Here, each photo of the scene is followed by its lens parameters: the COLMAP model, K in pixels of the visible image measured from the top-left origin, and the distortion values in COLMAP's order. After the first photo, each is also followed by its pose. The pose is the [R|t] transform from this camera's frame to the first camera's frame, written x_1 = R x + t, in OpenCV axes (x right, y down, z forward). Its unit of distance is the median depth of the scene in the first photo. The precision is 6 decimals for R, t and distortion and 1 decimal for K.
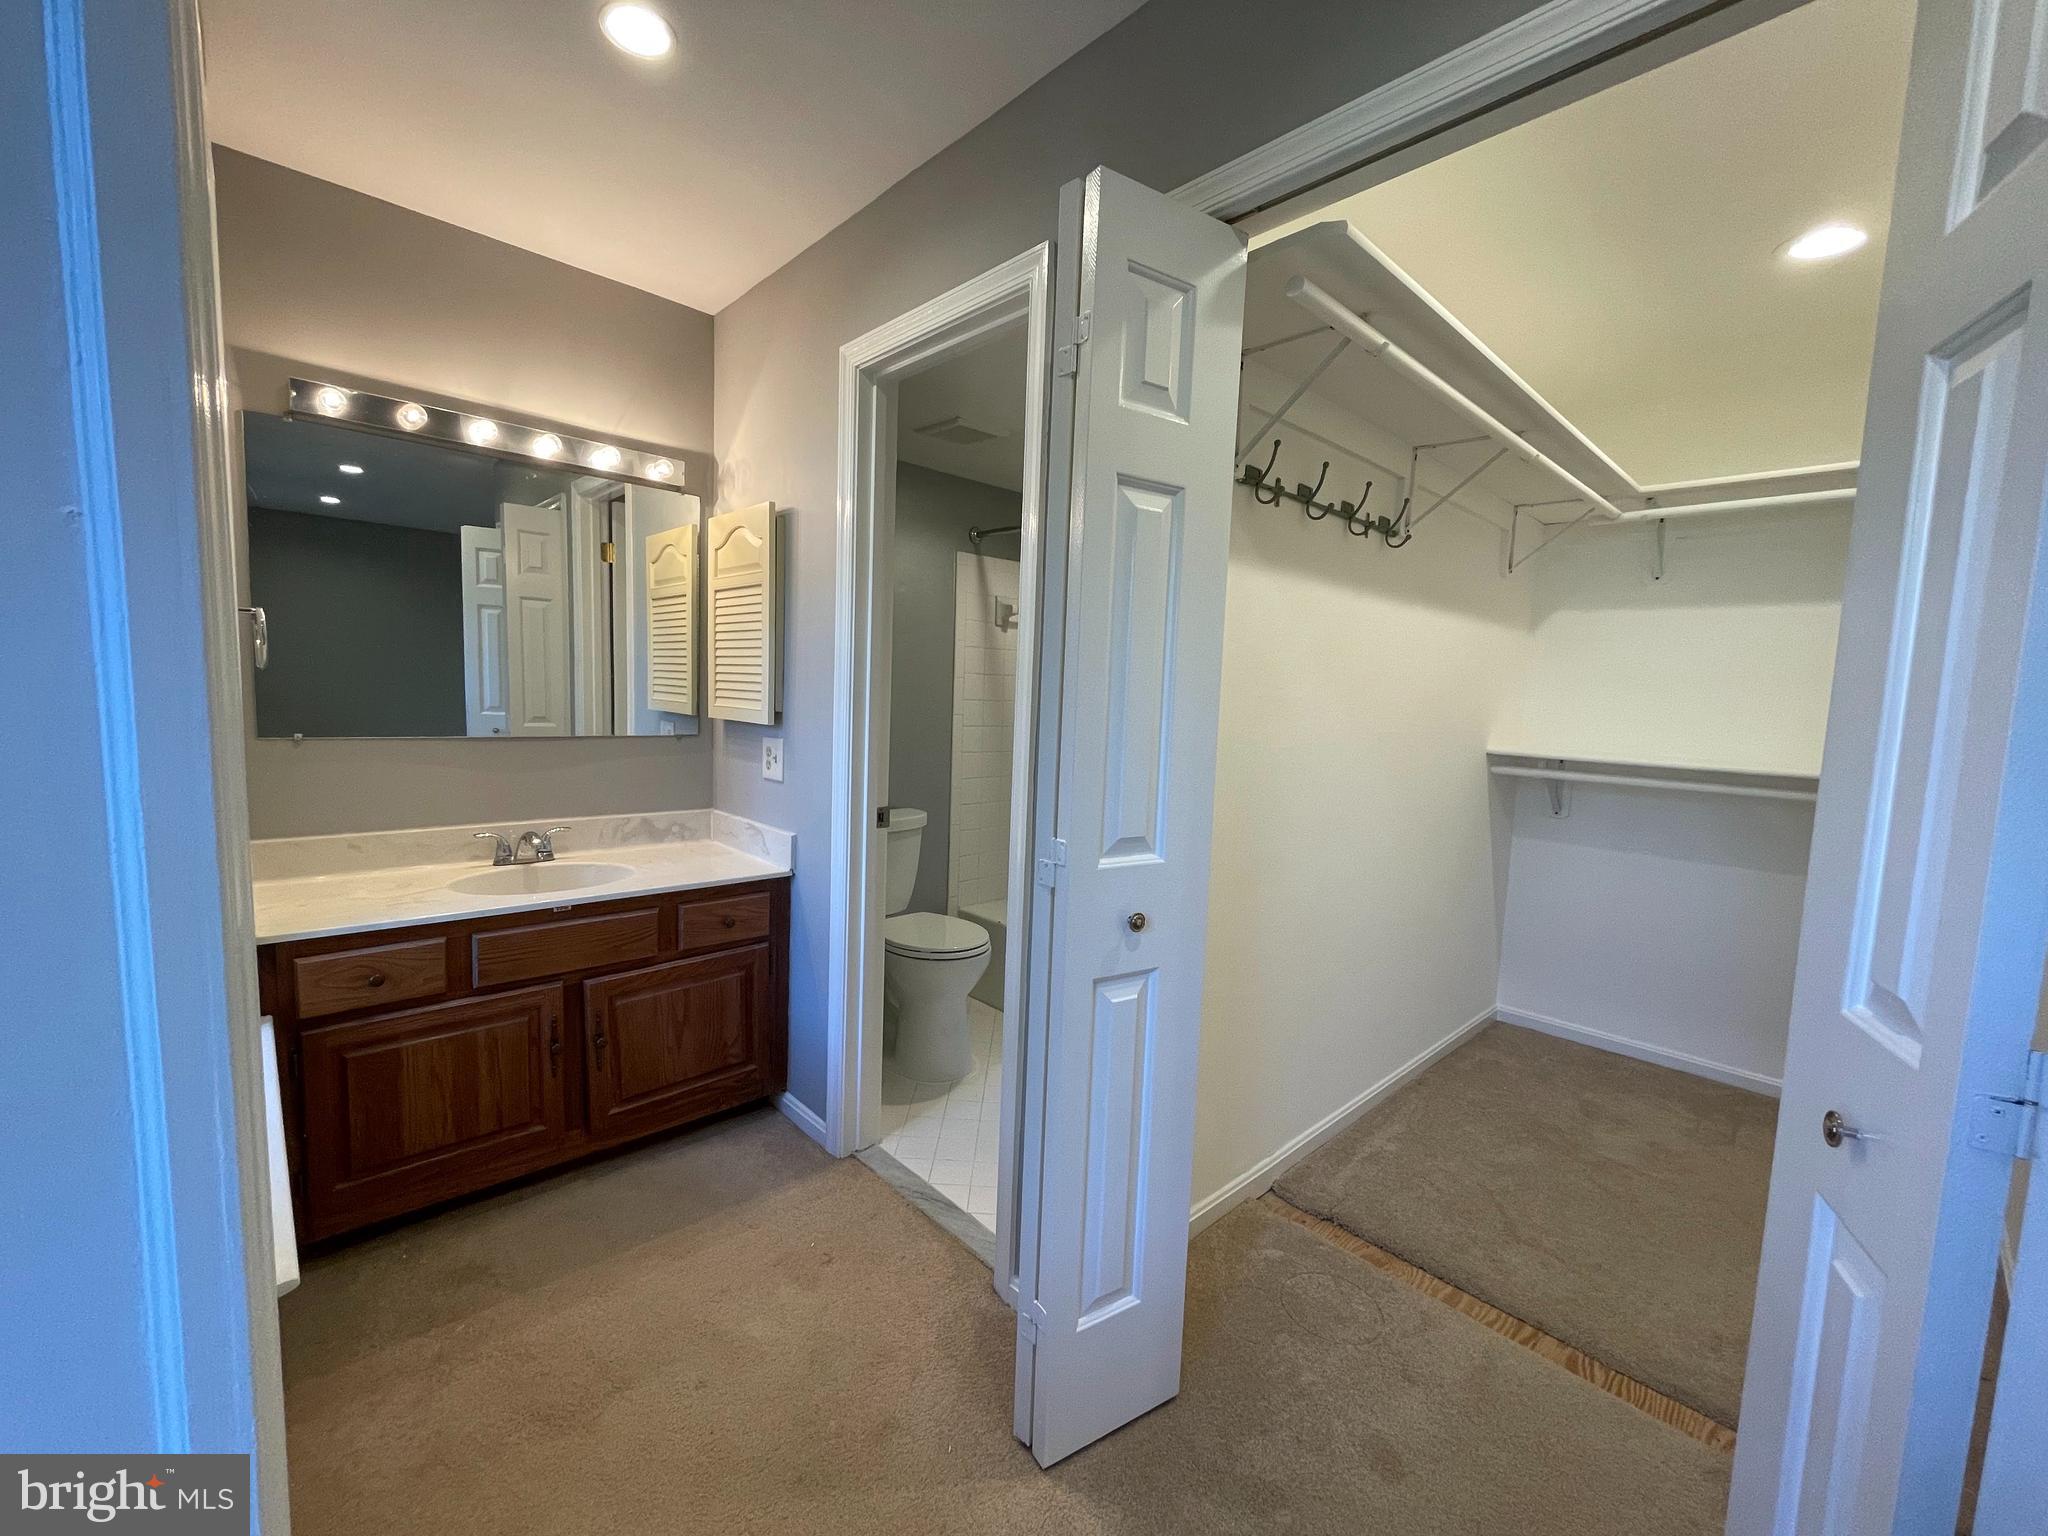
lens RADIAL K [[827.1, 0, 1015.9], [0, 827.1, 767.5], [0, 0, 1]] dist [0.001609, -0.000464]
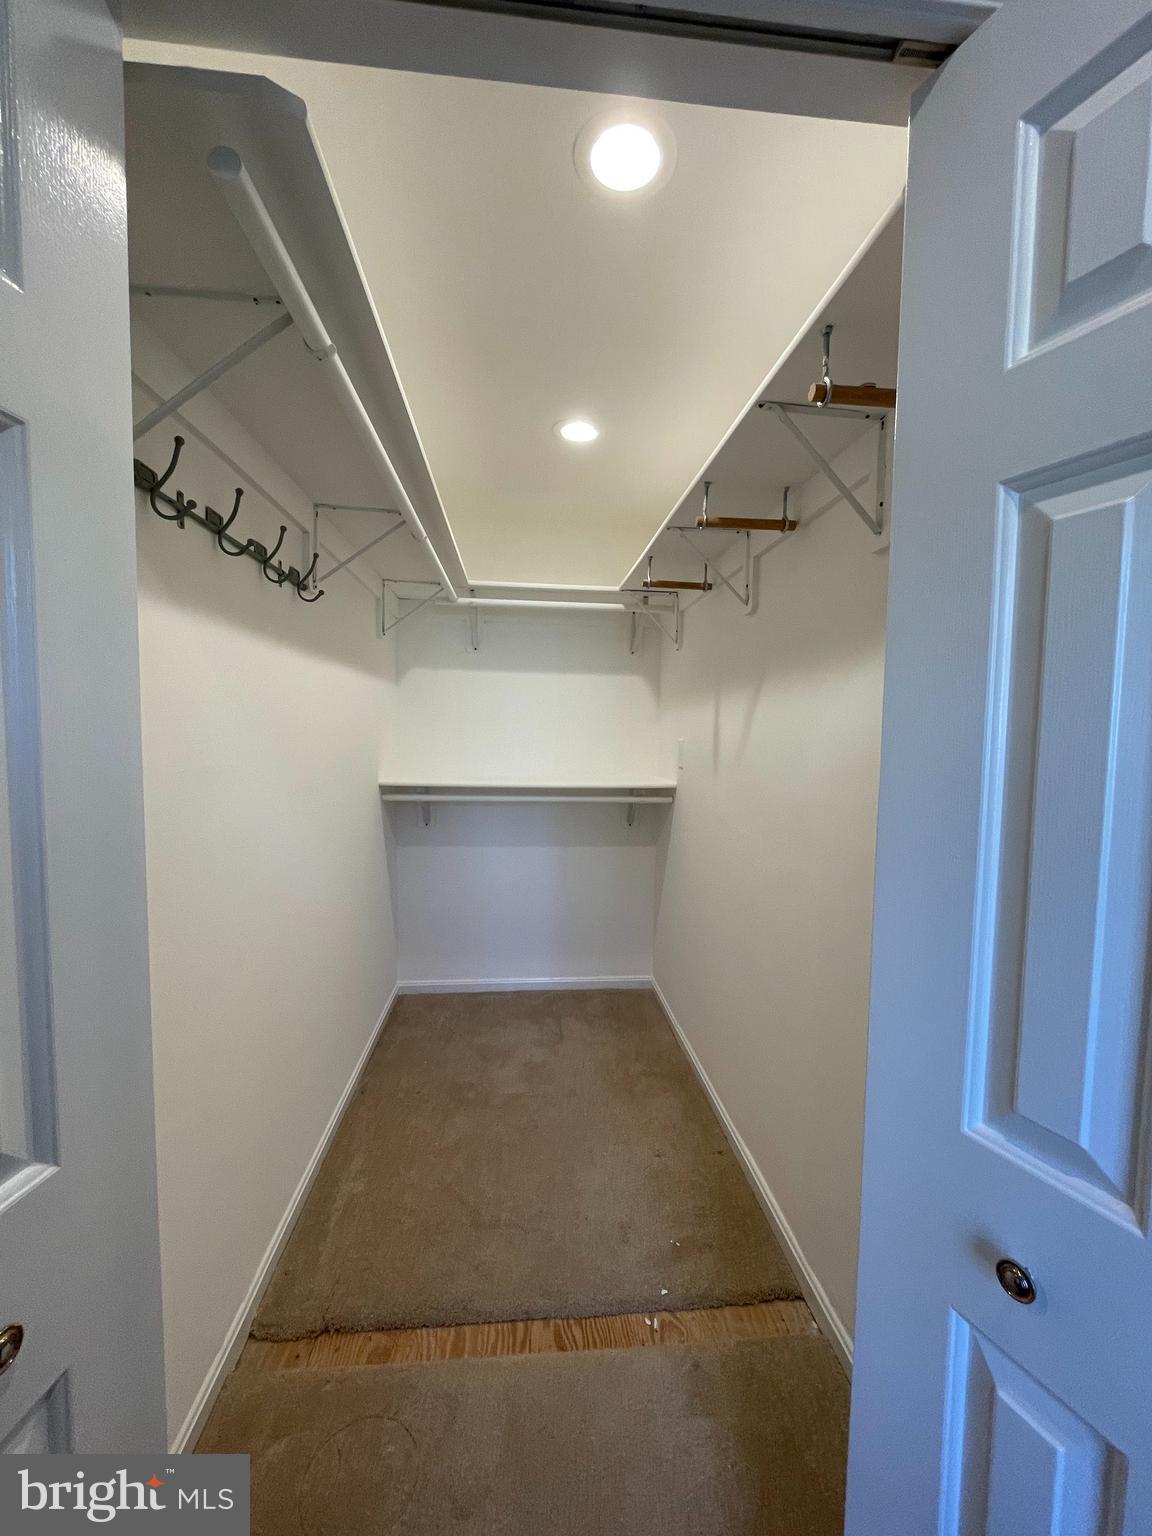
lens RADIAL K [[620.3, 0, 580.9], [0, 620.3, 772.8], [0, 0, 1]] dist [0.001609, -0.000464]
pose [[0.604629, -0.083997, 0.792066, 0.054920], [0.079353, 0.995829, 0.045031, -0.074518], [-0.792545, 0.035626, 0.608772, 0.317515]]
